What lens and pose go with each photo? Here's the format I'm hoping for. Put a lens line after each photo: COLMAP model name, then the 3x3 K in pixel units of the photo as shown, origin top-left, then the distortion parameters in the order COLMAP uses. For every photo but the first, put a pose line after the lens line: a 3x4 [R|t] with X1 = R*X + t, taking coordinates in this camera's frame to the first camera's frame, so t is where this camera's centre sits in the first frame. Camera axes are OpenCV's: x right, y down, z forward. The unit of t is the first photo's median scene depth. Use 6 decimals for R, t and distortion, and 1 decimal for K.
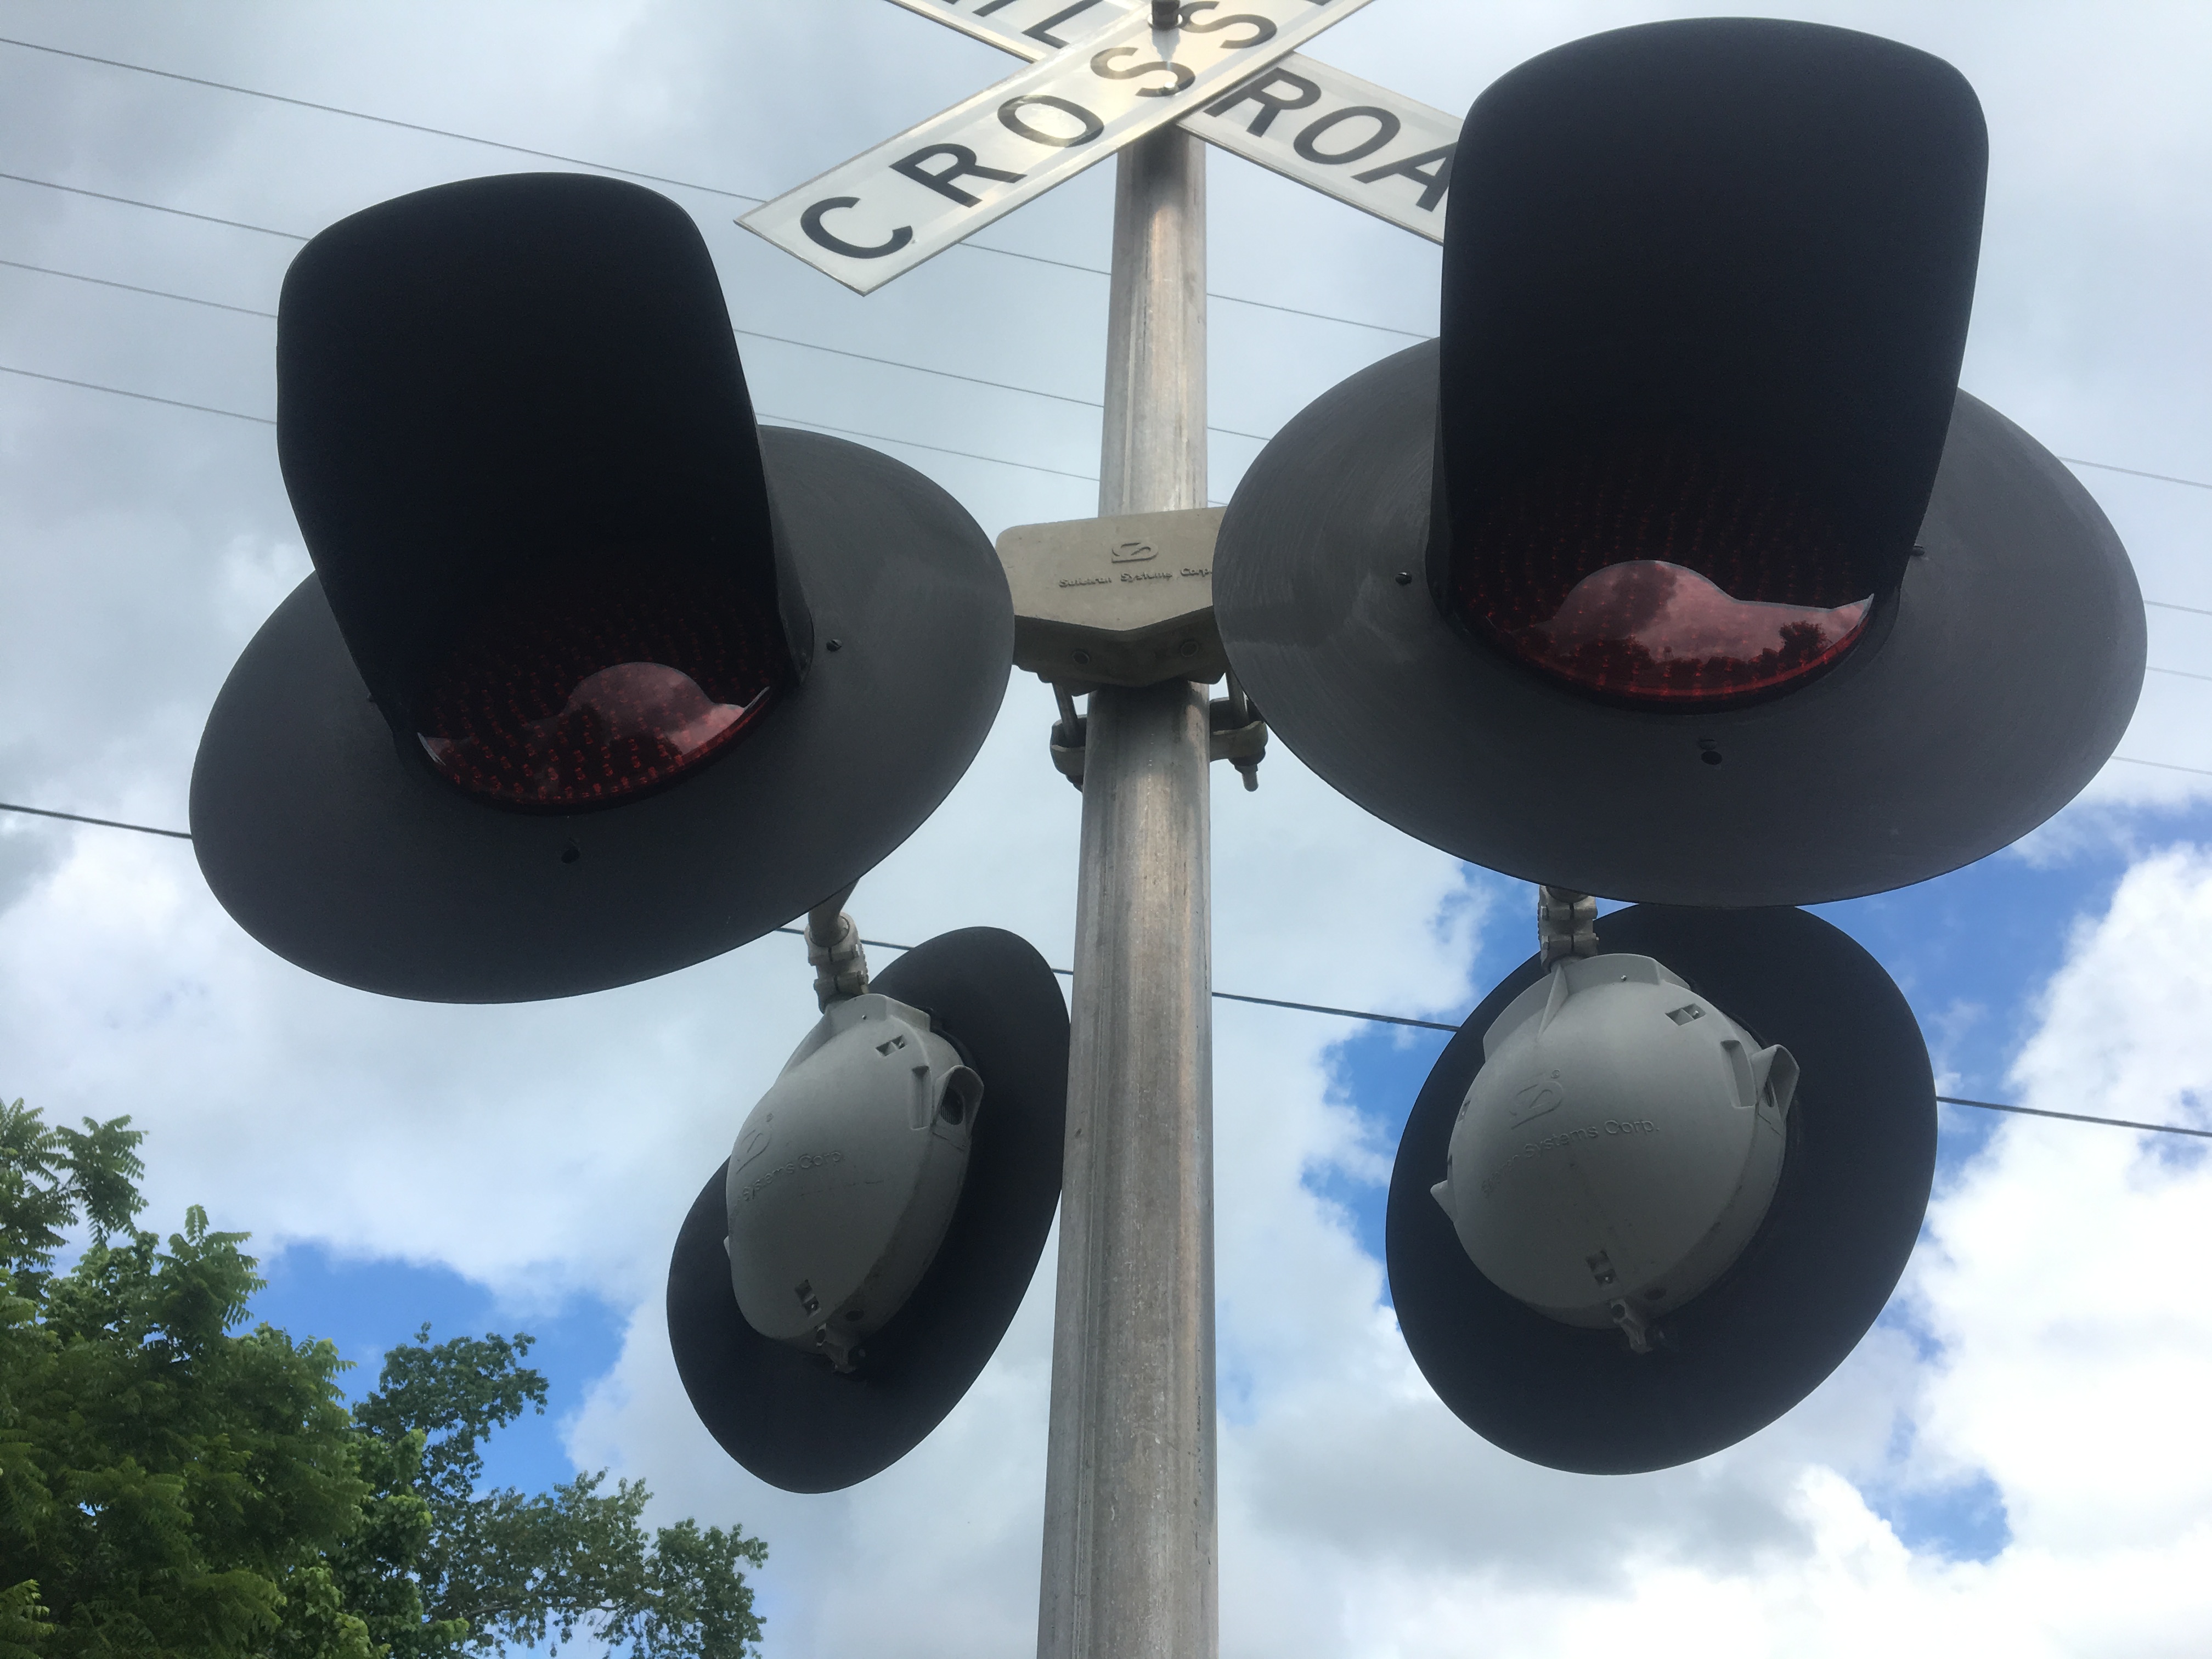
lens RADIAL K [[1867.2, 0, 1094.1], [0, 1867.2, 854.5], [0, 0, 1]] dist [0.000014, -0.031237]
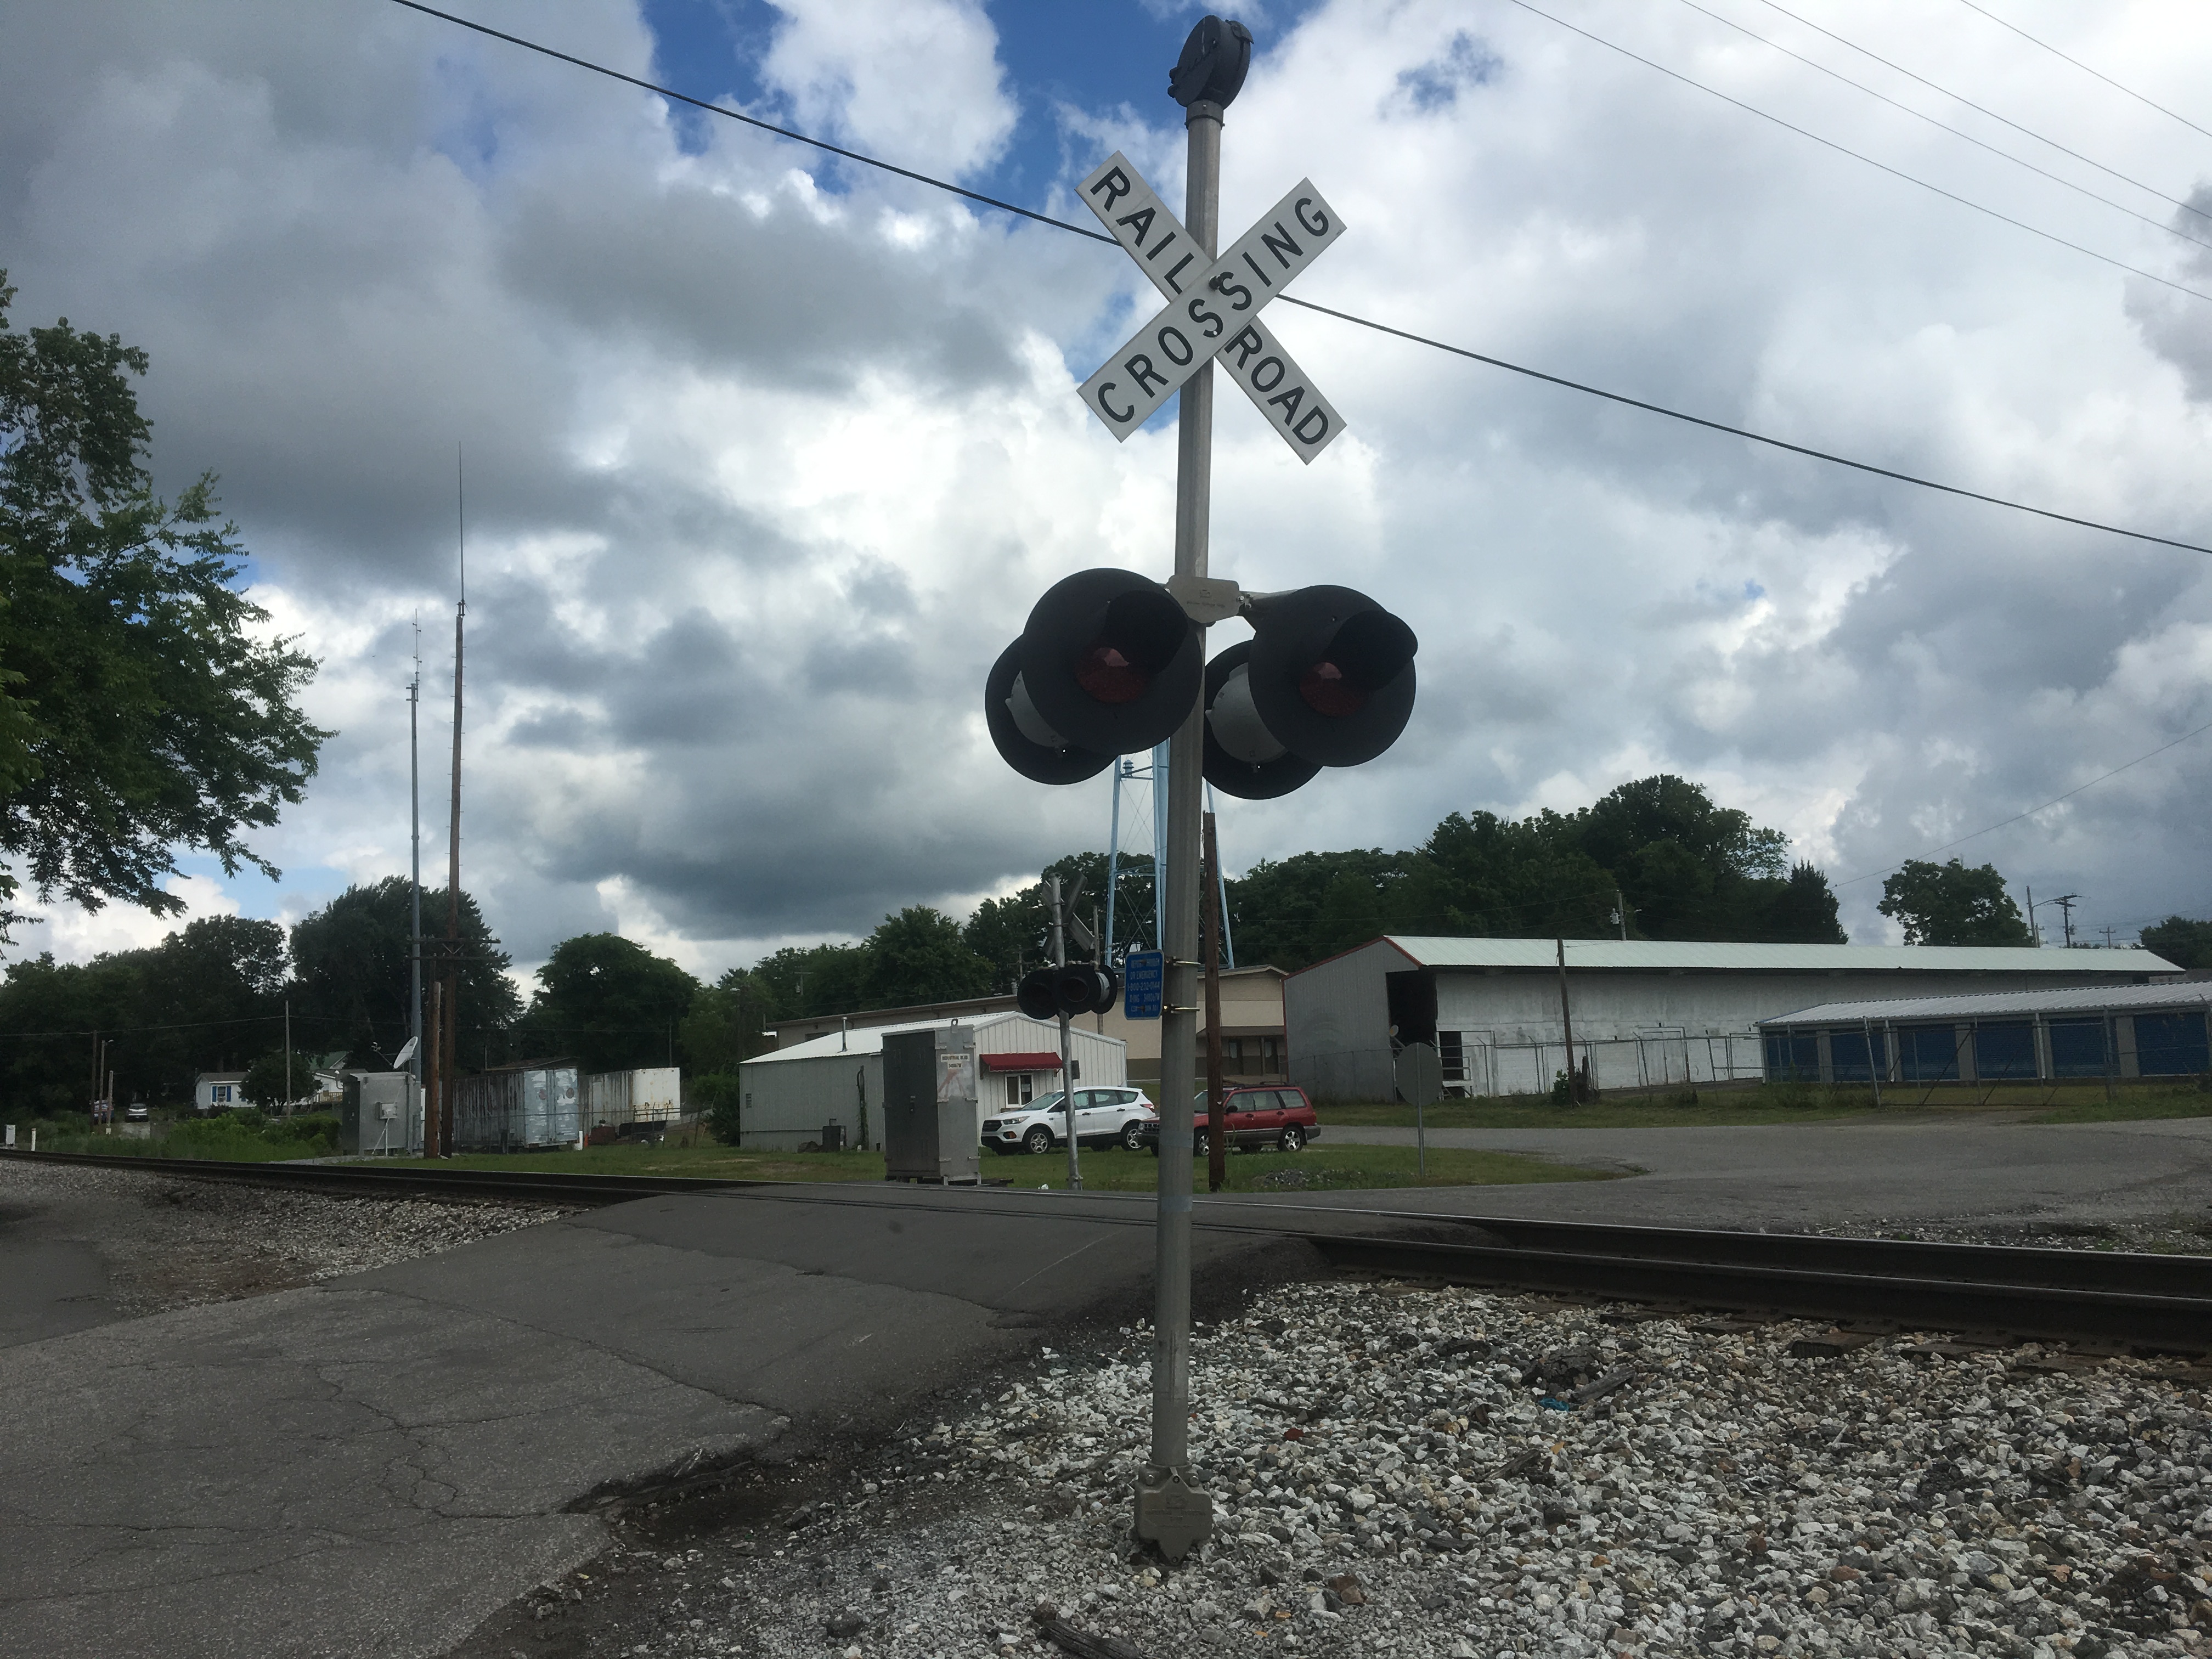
lens RADIAL K [[1848.7, 0, 1091.9], [0, 1848.7, 827.2], [0, 0, 1]] dist [0.112370, -0.184879]
pose [[0.917894, 0.044912, 0.394275, -0.106228], [-0.262730, 0.813399, 0.518994, -0.107278], [-0.297394, -0.579969, 0.758414, -0.132718]]
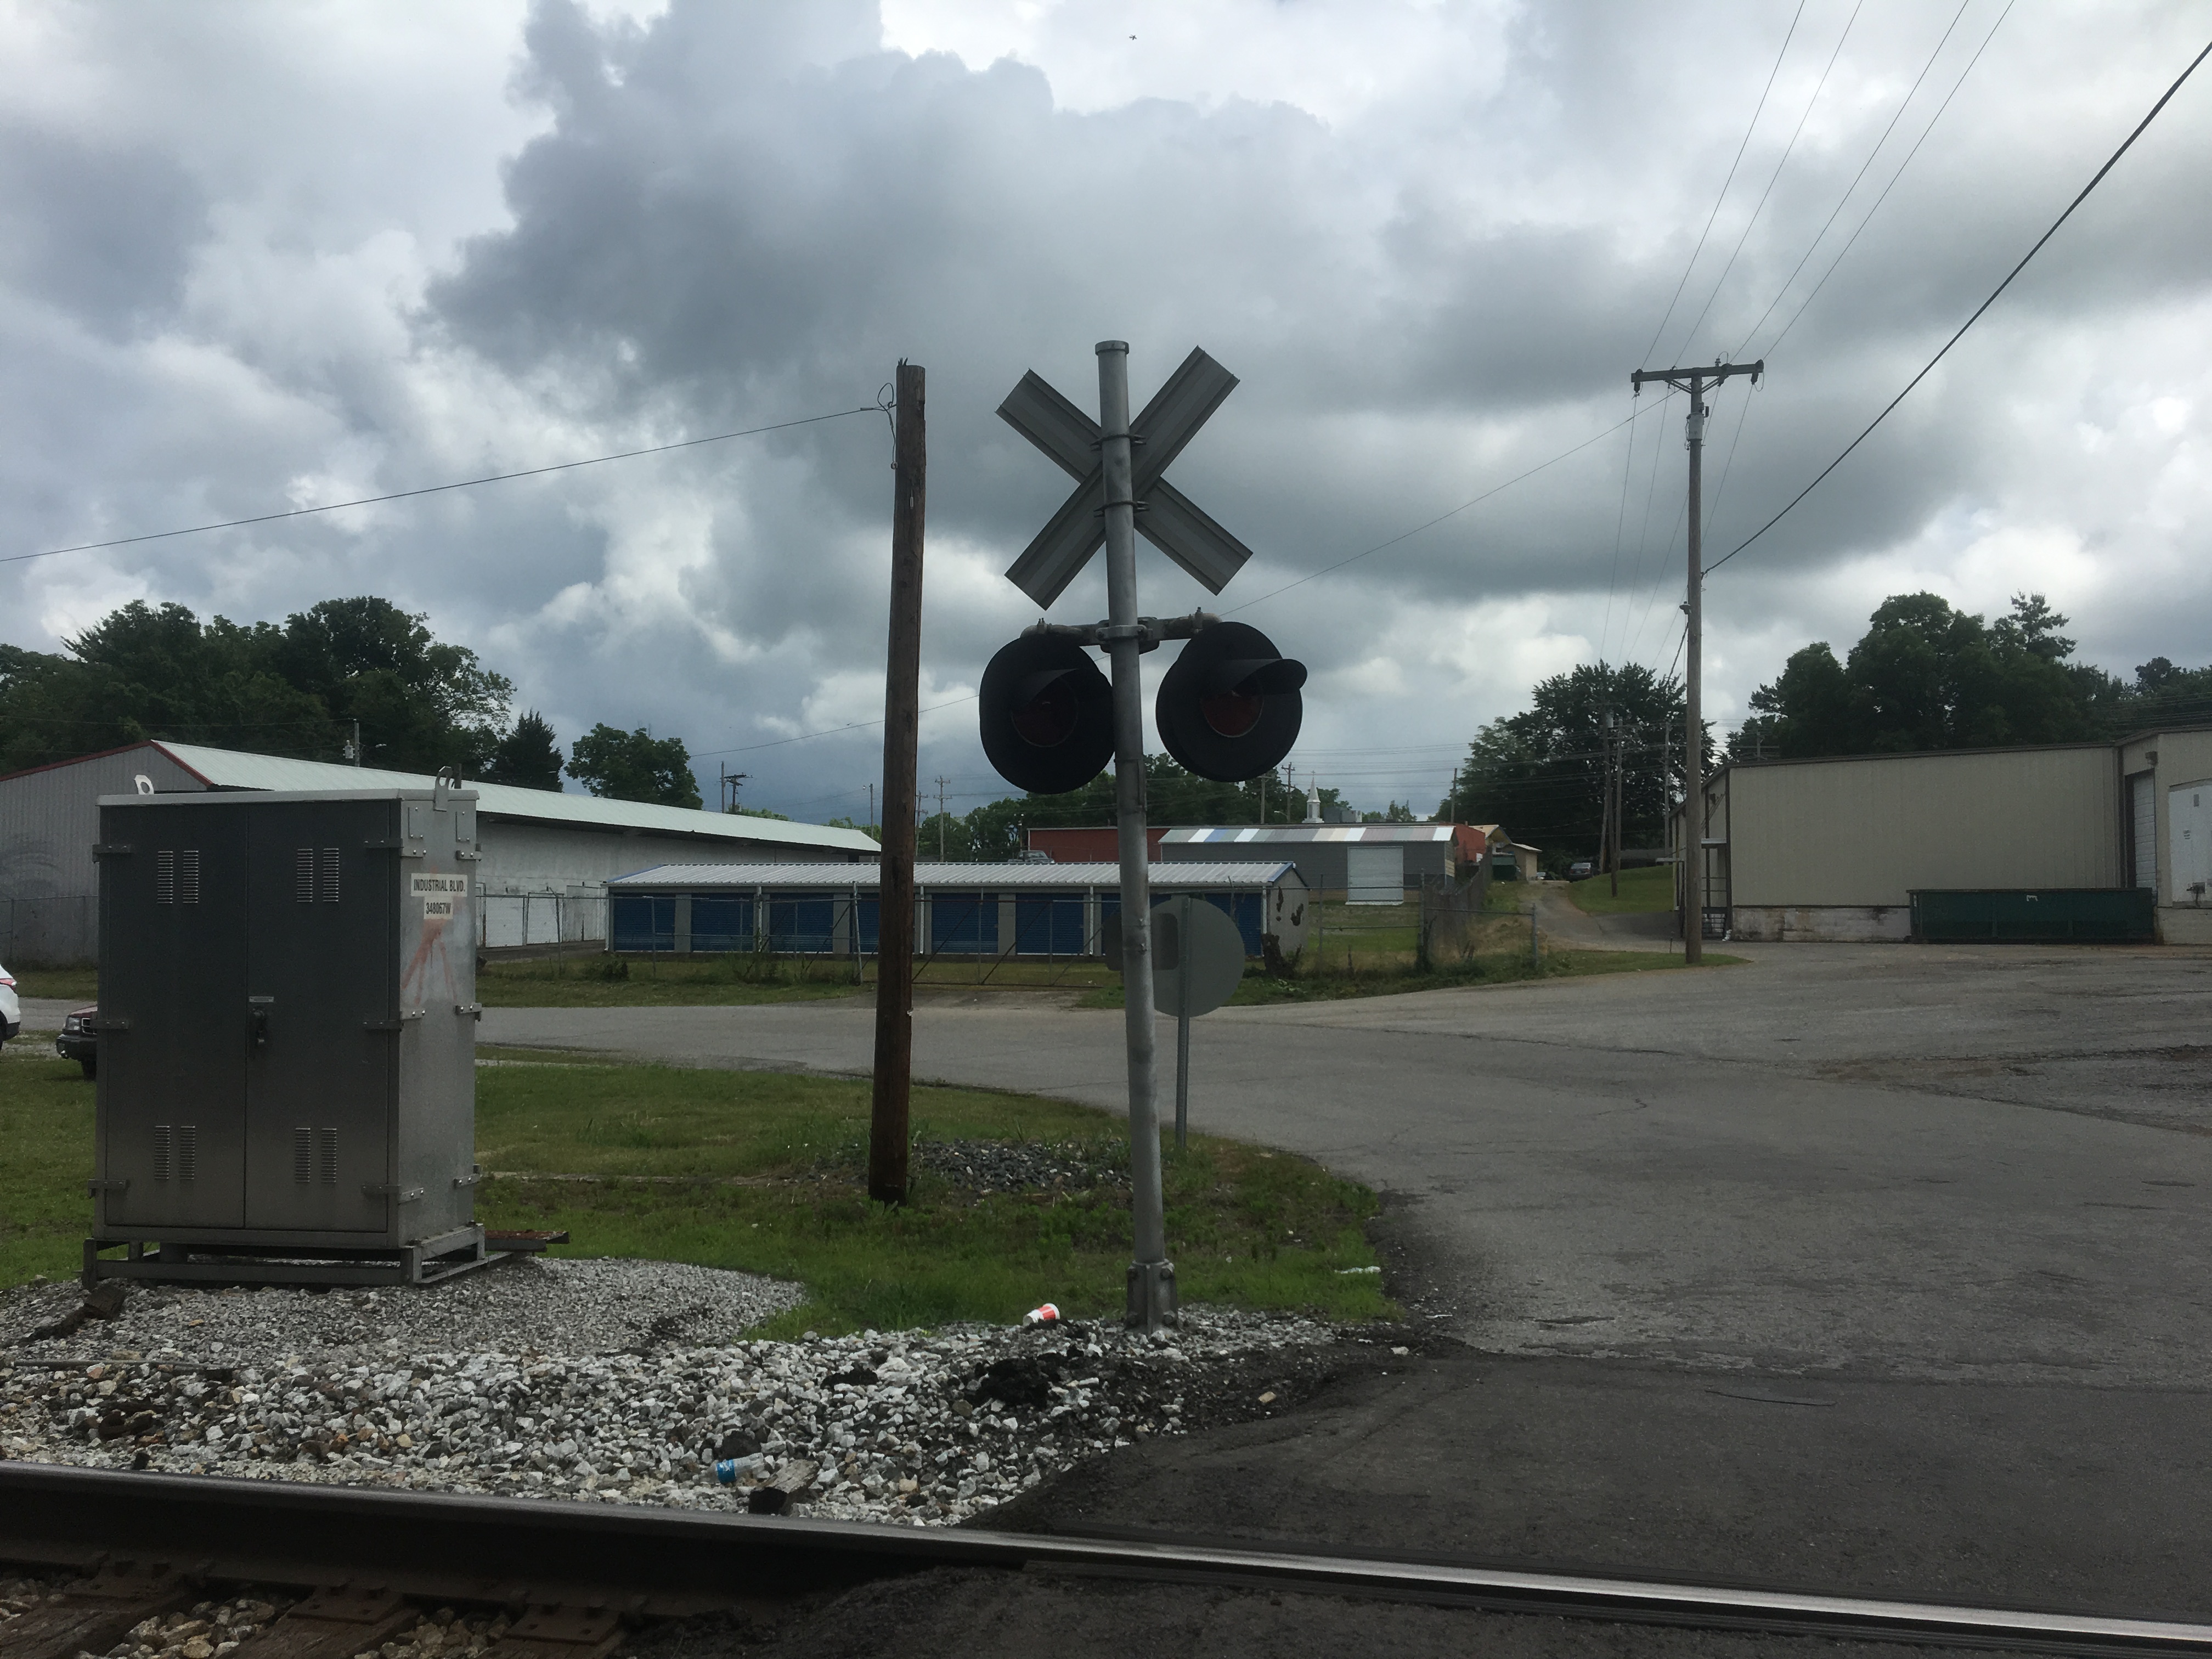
lens RADIAL K [[1839.9, 0, 1109.0], [0, 1839.9, 827.2], [0, 0, 1]] dist [0.078925, -0.075931]
pose [[0.391278, 0.068707, 0.917704, -0.034953], [-0.639457, 0.737441, 0.217432, 0.365930], [-0.661813, -0.671908, 0.332479, 0.381646]]
